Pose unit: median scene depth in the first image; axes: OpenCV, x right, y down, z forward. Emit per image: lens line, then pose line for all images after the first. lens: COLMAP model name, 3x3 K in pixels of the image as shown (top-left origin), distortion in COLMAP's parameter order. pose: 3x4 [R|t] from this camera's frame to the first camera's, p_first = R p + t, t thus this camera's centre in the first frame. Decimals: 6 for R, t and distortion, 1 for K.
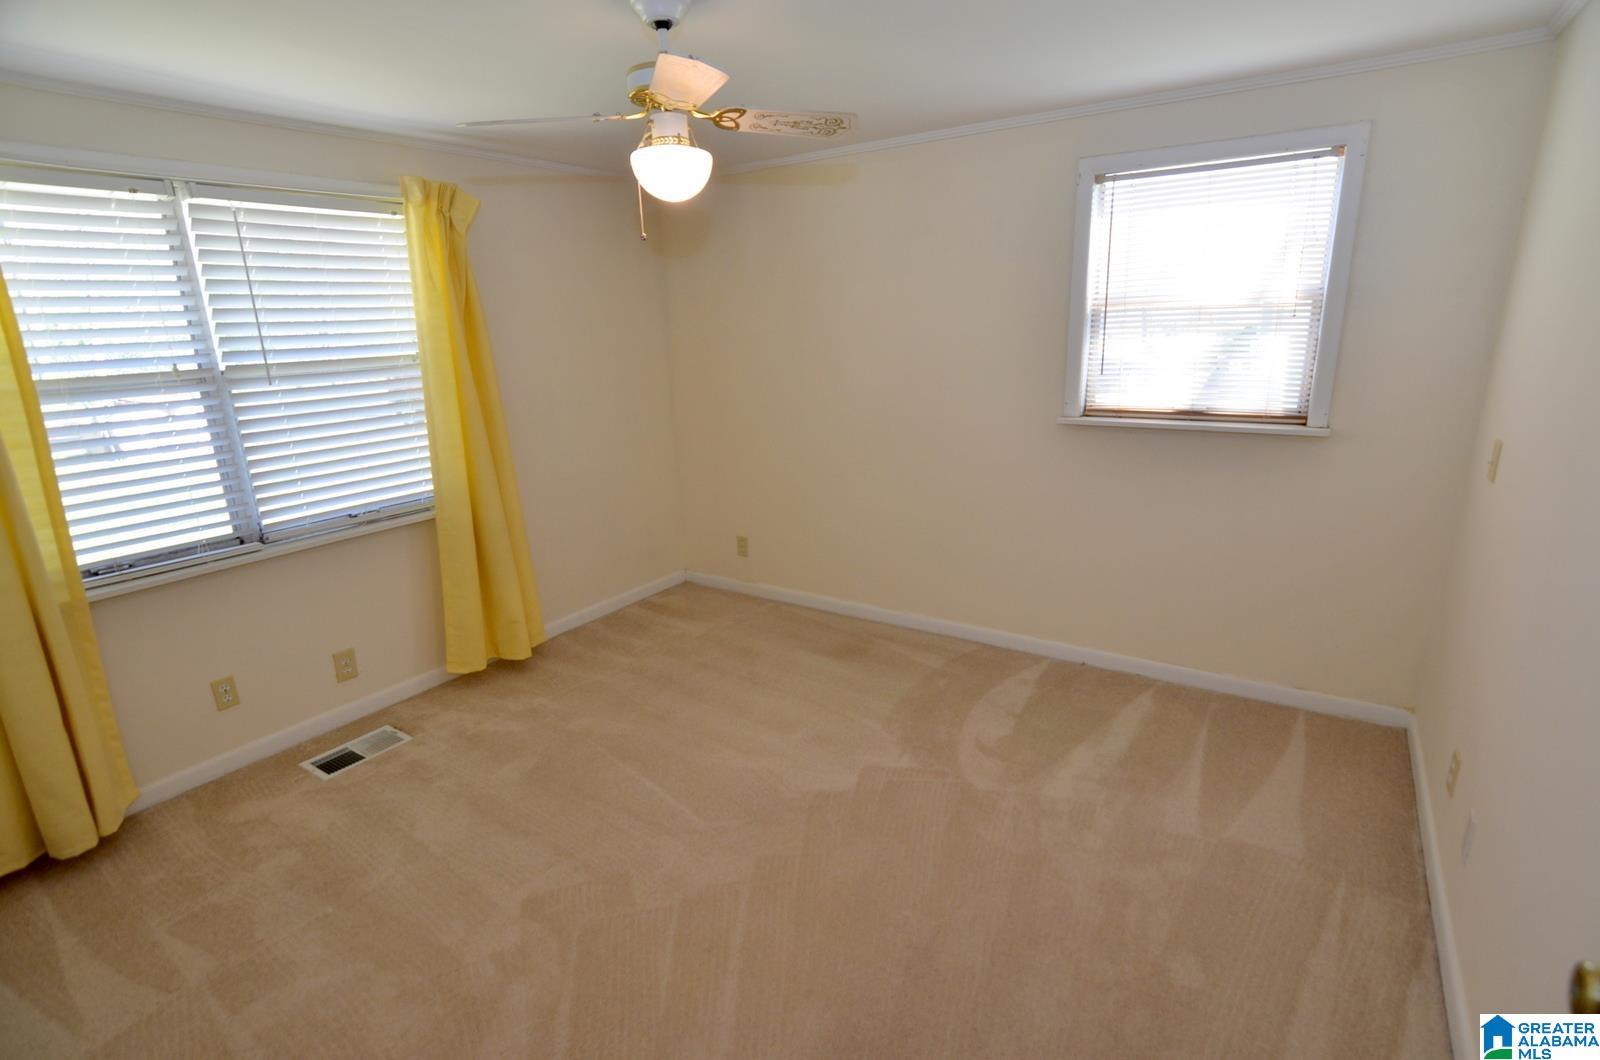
lens RADIAL K [[773.9, 0, 801.4], [0, 773.9, 544.3], [0, 0, 1]] dist [-0.034684, 0.014203]
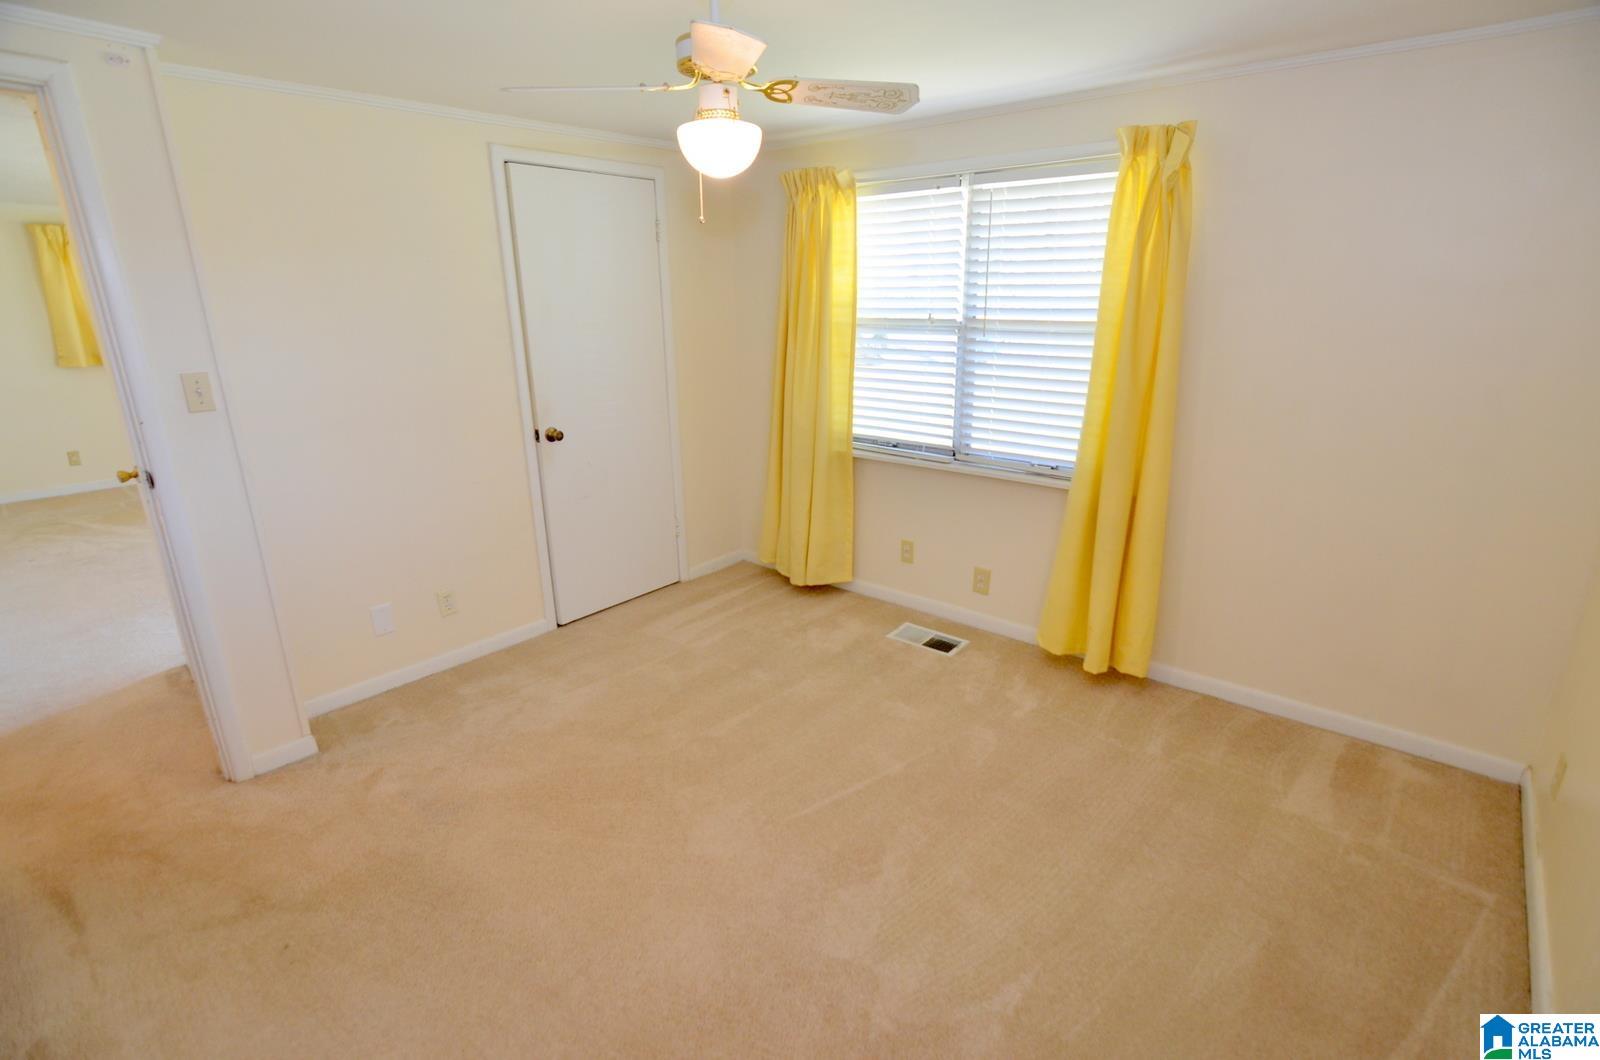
lens RADIAL K [[751.7, 0, 798.5], [0, 751.7, 534.7], [0, 0, 1]] dist [0.000652, 0.012708]
pose [[-0.071848, 0.335063, -0.939452, 0.522144], [-0.283327, 0.896231, 0.341316, -0.236850], [0.956328, 0.290695, 0.030539, 0.727439]]
